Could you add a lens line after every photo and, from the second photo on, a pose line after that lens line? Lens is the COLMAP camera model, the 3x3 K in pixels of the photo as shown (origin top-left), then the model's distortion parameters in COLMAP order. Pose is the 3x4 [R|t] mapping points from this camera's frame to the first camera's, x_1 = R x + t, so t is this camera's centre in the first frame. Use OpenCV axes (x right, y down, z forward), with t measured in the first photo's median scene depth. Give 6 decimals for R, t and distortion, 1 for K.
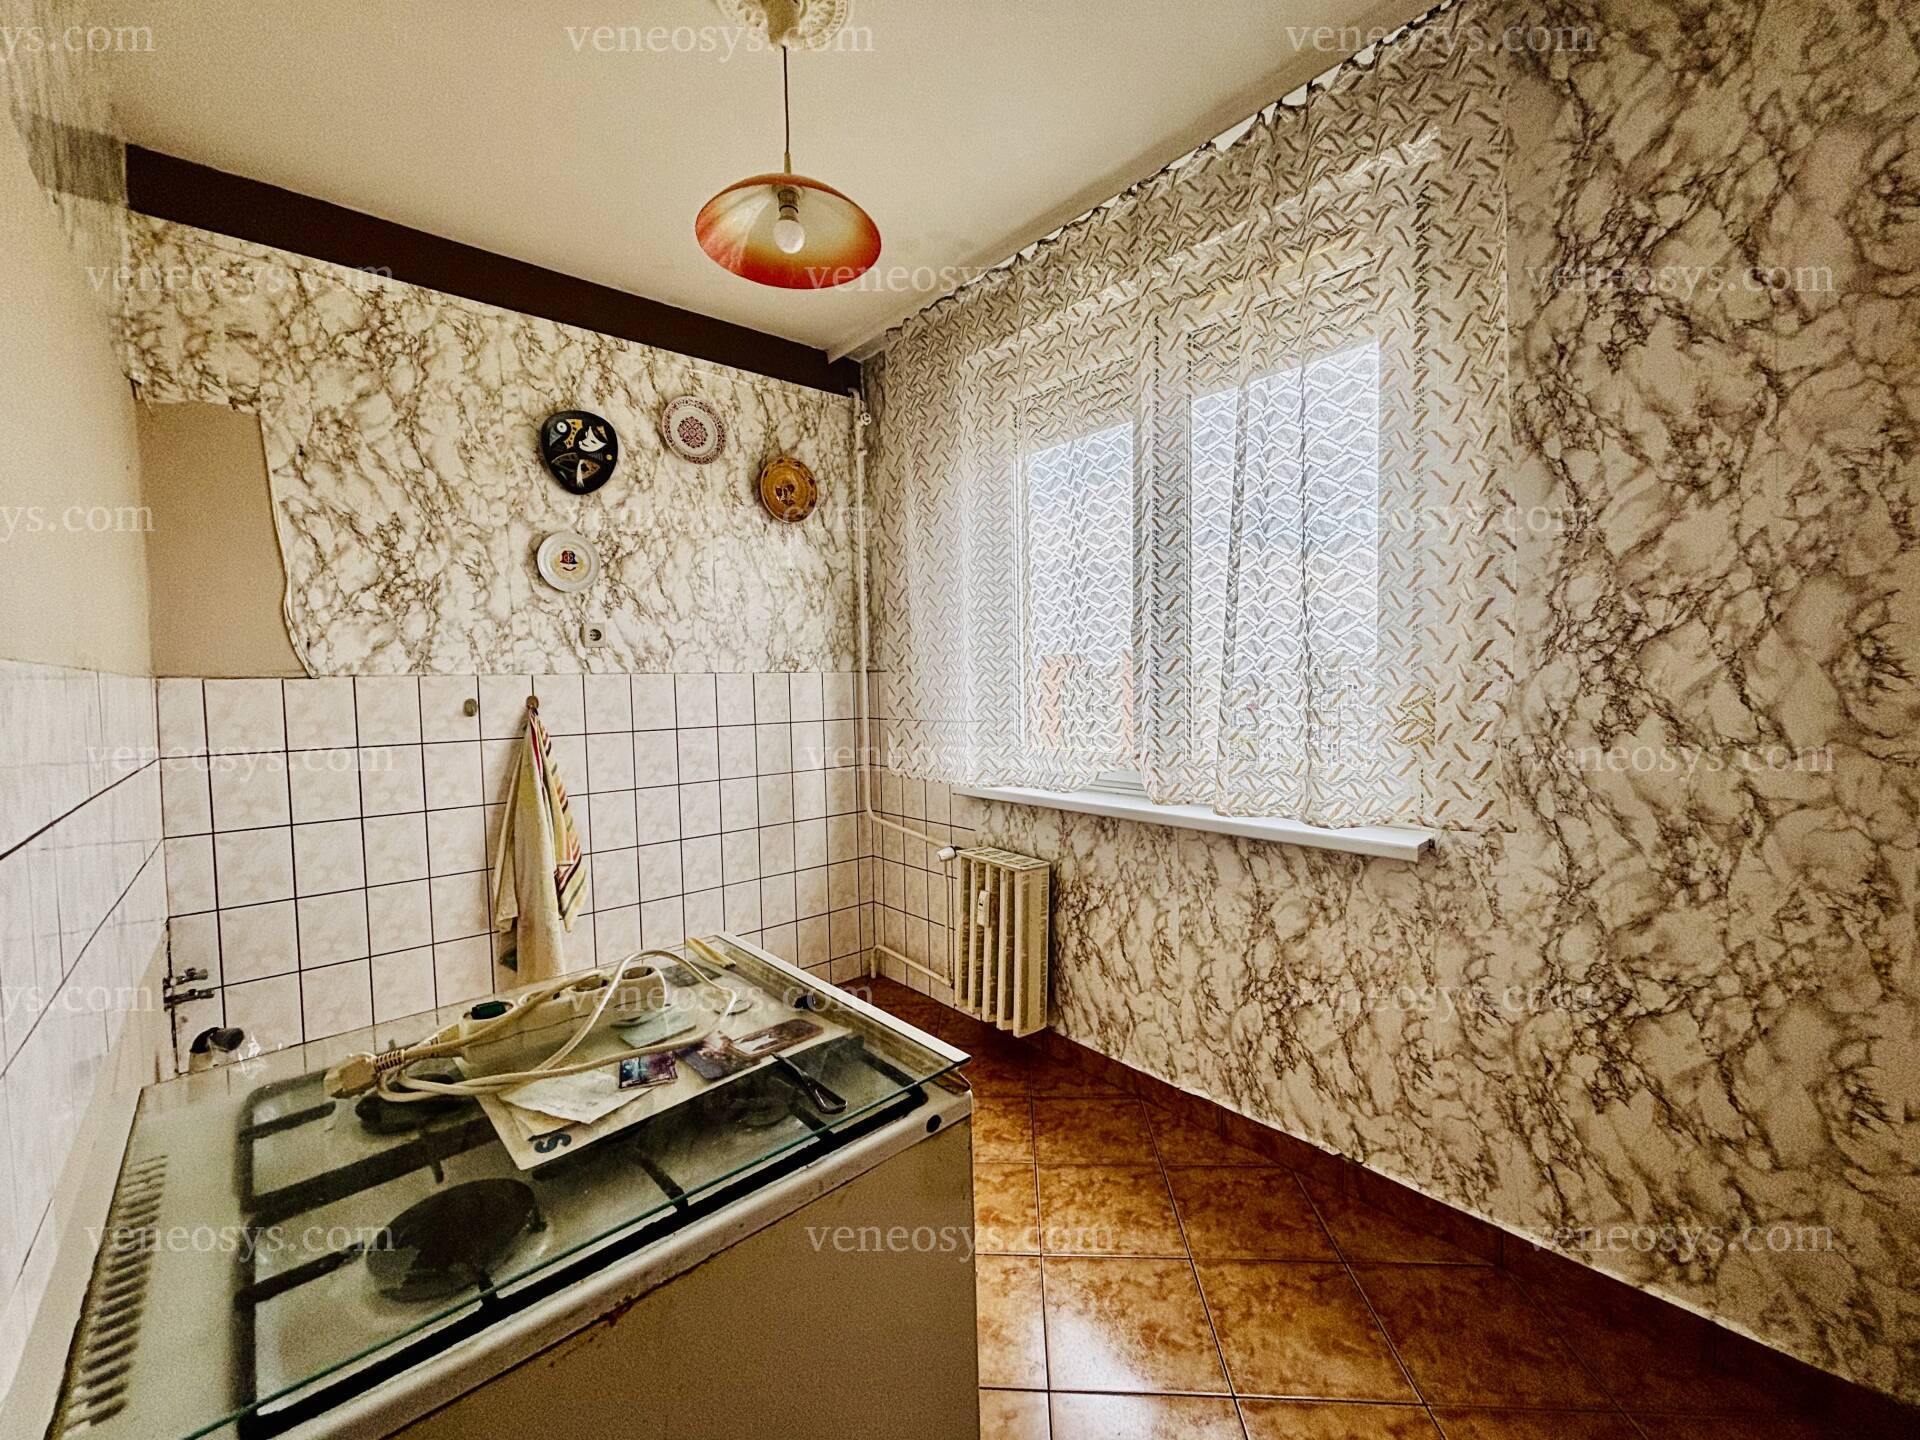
lens RADIAL K [[776.2, 0, 959.0], [0, 776.2, 714.5], [0, 0, 1]] dist [0.002821, -0.000999]
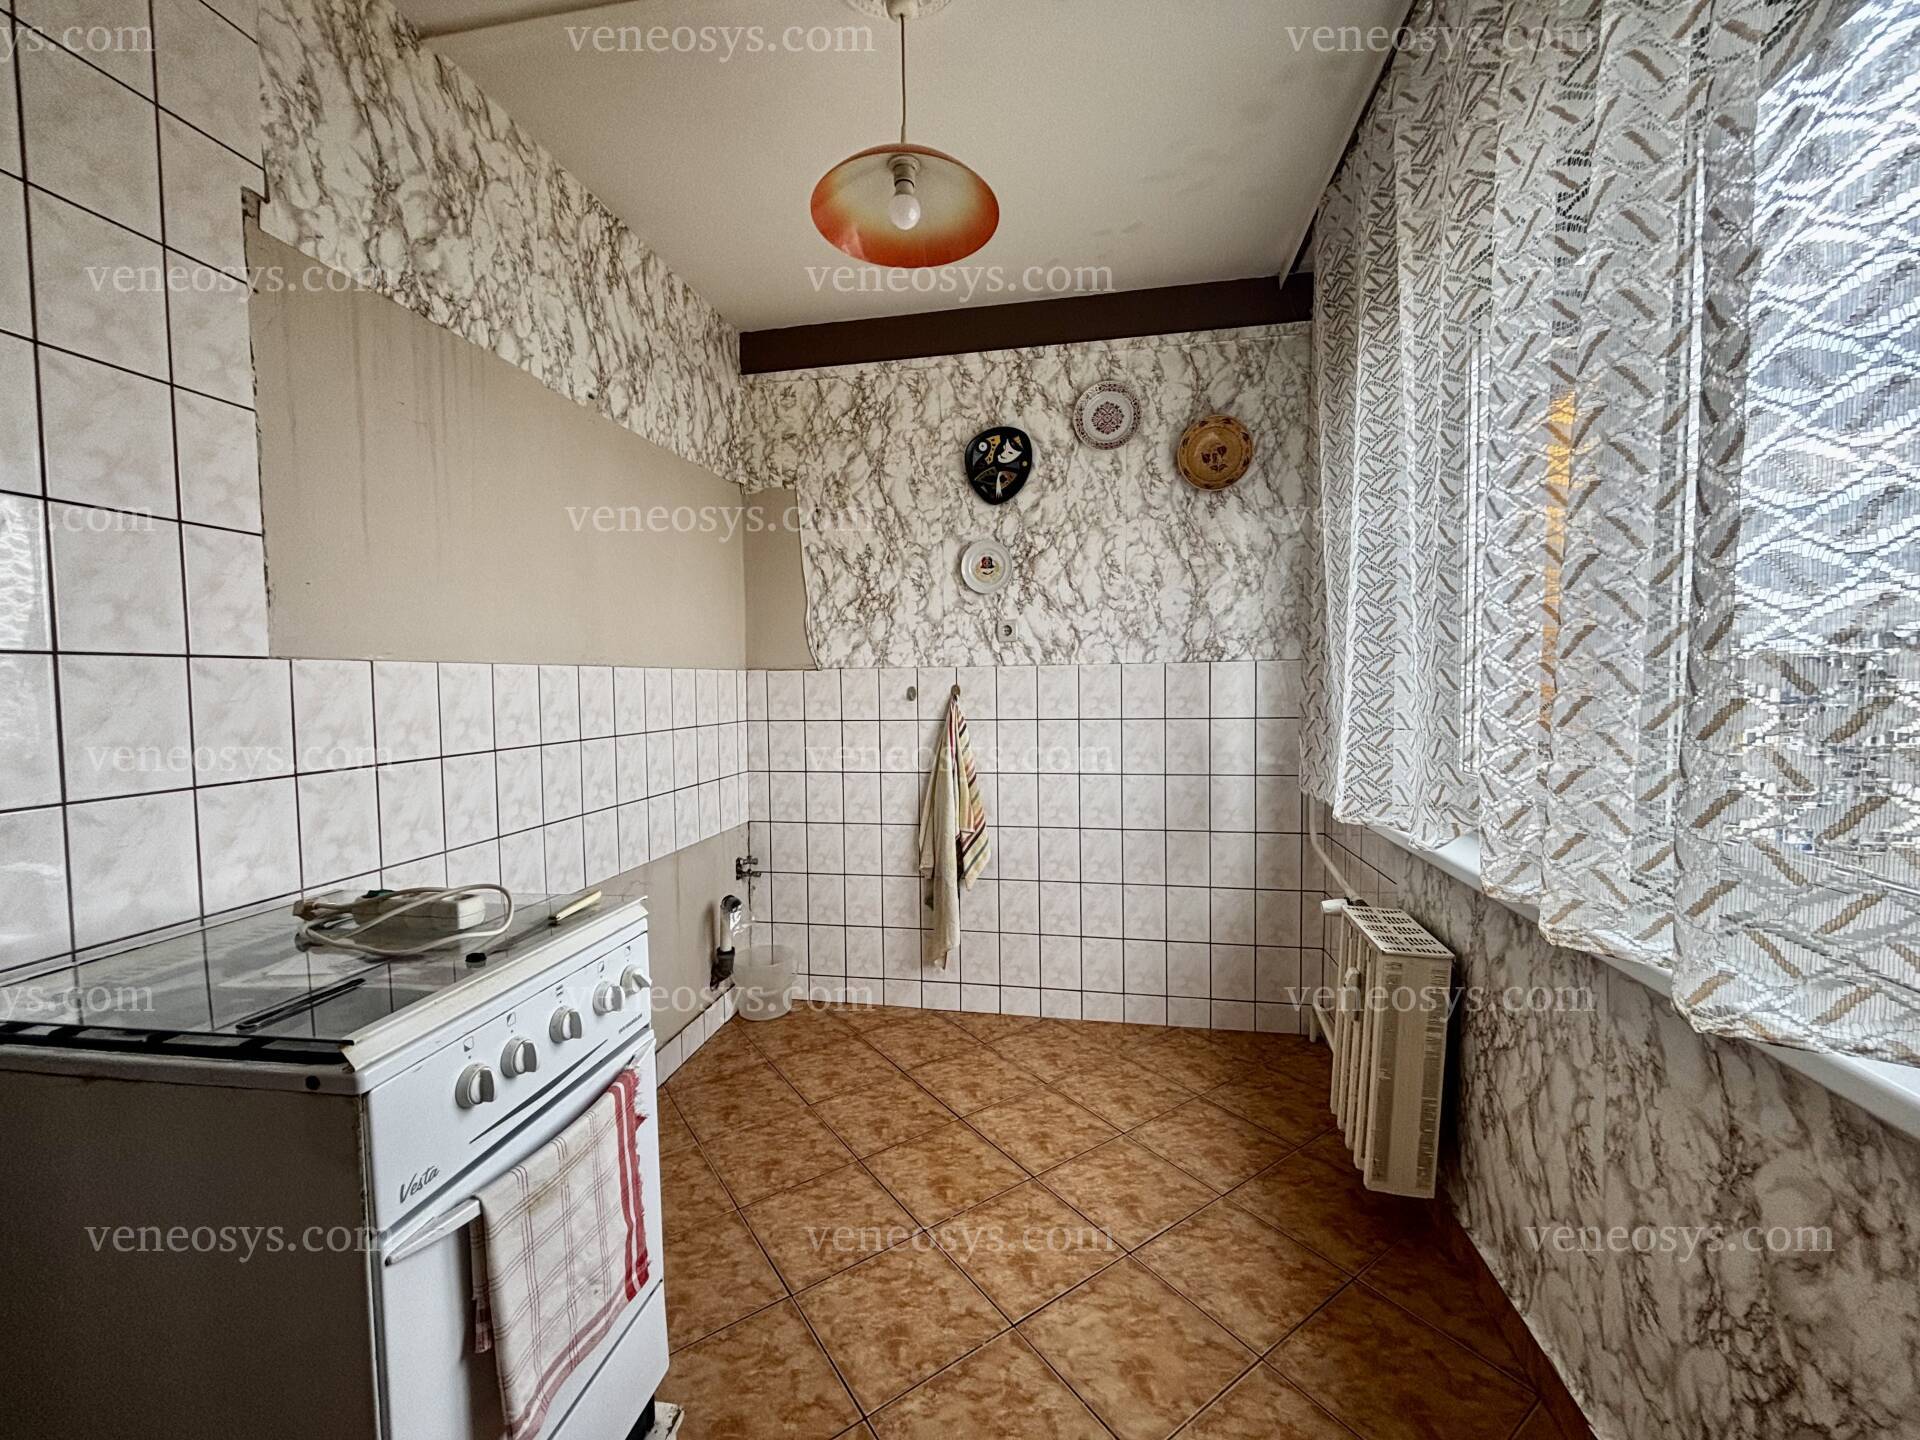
lens RADIAL K [[776.2, 0, 963.3], [0, 776.2, 724.1], [0, 0, 1]] dist [0.002821, -0.000999]
pose [[0.617459, 0.056801, -0.784550, 0.387428], [-0.033966, 0.998384, 0.045551, -0.019225], [0.785870, -0.001477, 0.618390, 0.291529]]
